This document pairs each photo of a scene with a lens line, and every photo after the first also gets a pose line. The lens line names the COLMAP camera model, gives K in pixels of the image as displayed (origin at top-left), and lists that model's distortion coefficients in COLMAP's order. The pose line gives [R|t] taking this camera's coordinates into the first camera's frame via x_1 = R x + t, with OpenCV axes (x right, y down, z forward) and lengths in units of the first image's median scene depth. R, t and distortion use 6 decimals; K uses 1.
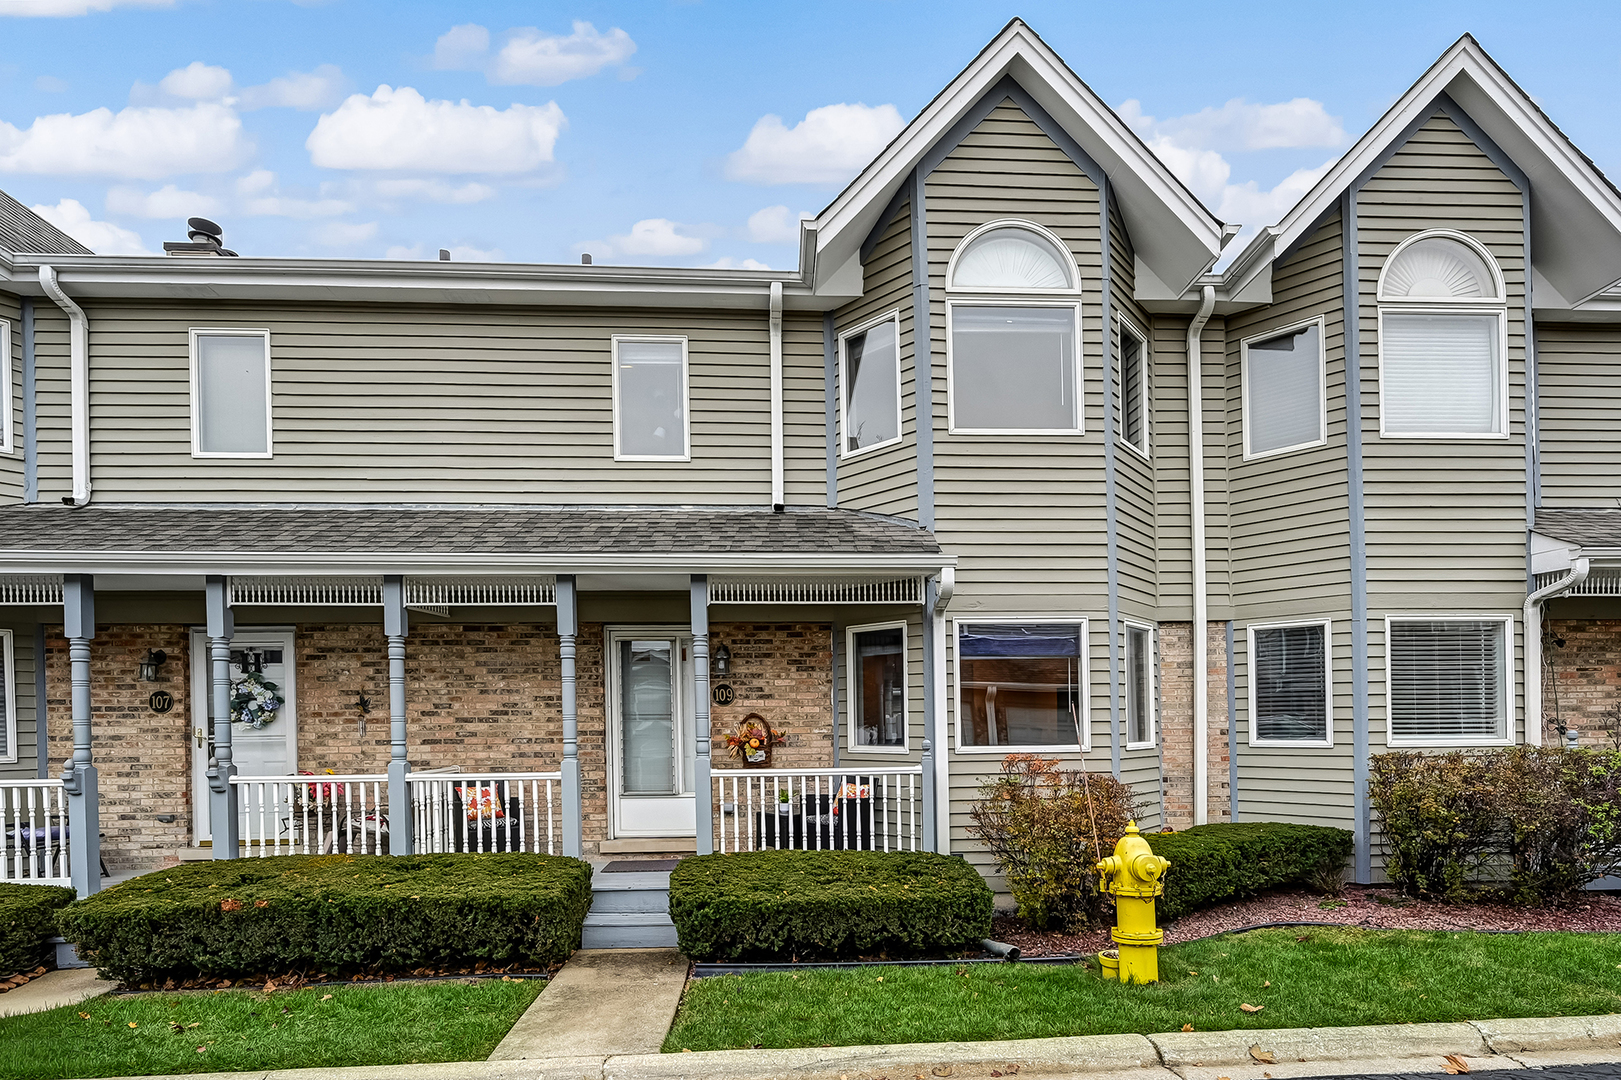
lens RADIAL K [[772.5, 0, 800.5], [0, 772.5, 593.0], [0, 0, 1]] dist [-0.002859, -0.000365]
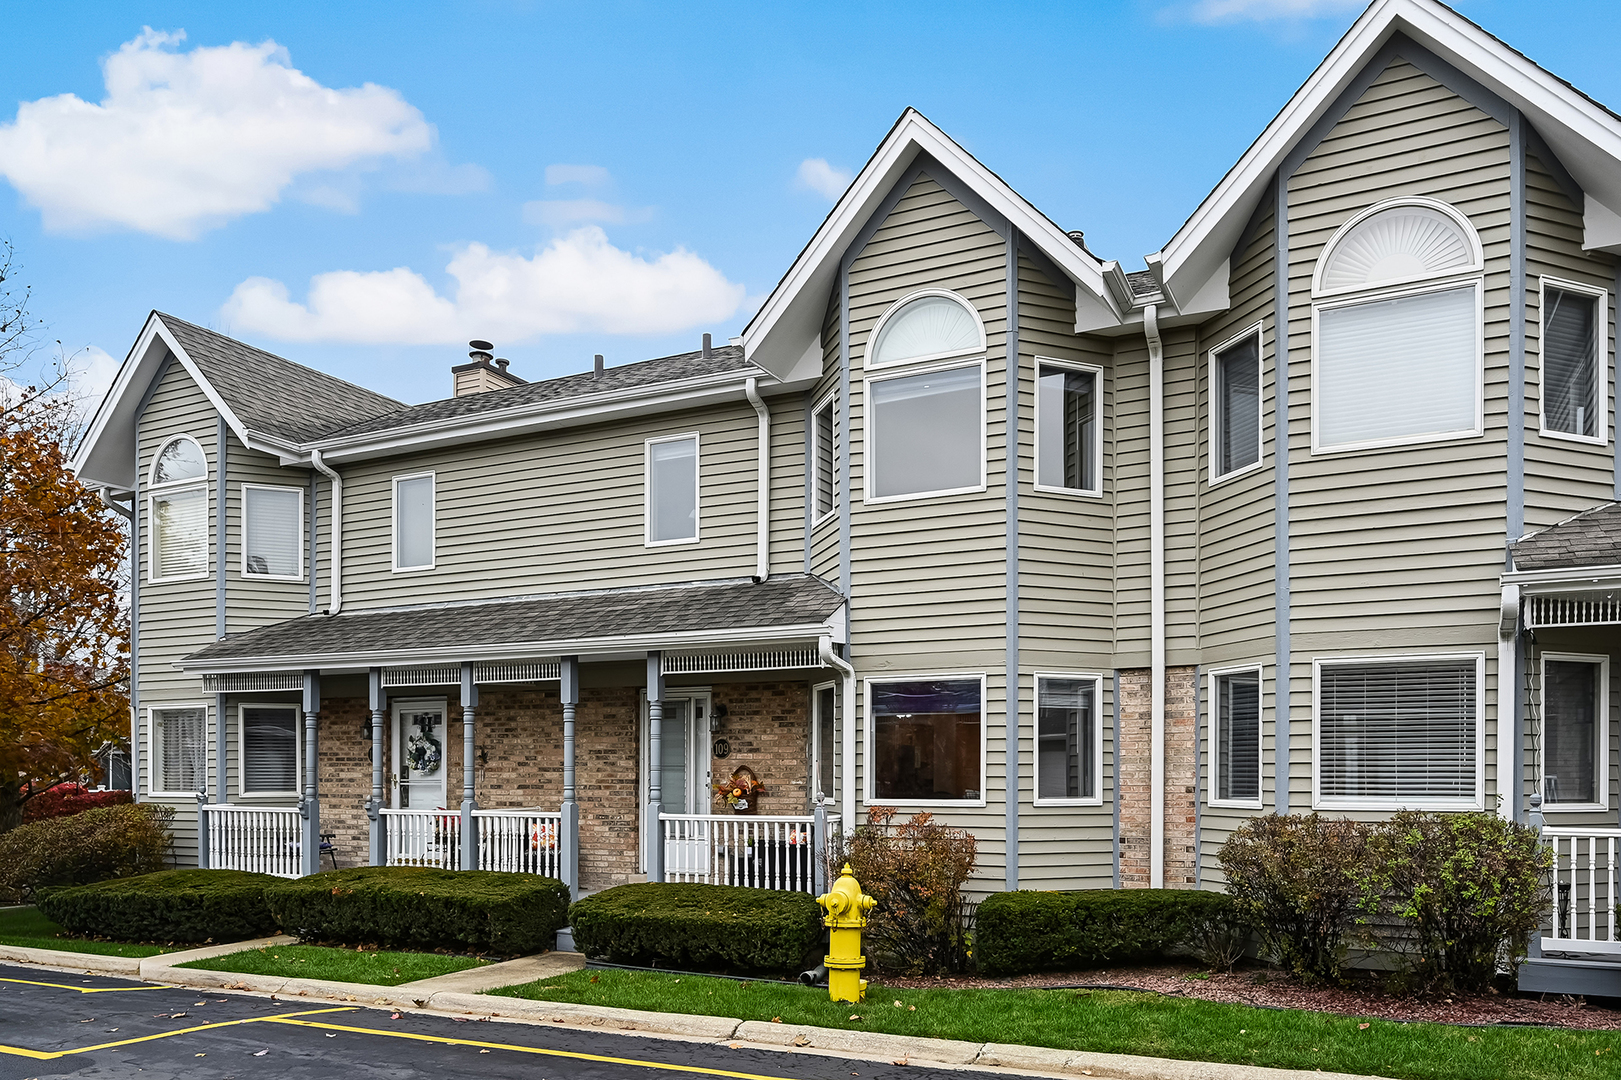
lens RADIAL K [[967.9, 0, 812.1], [0, 967.9, 540.1], [0, 0, 1]] dist [-0.005982, -0.000032]
pose [[0.895830, -0.094905, -0.434145, 0.681345], [0.067415, 0.994646, -0.078324, -0.053794], [0.439254, 0.040897, 0.897432, -0.233037]]
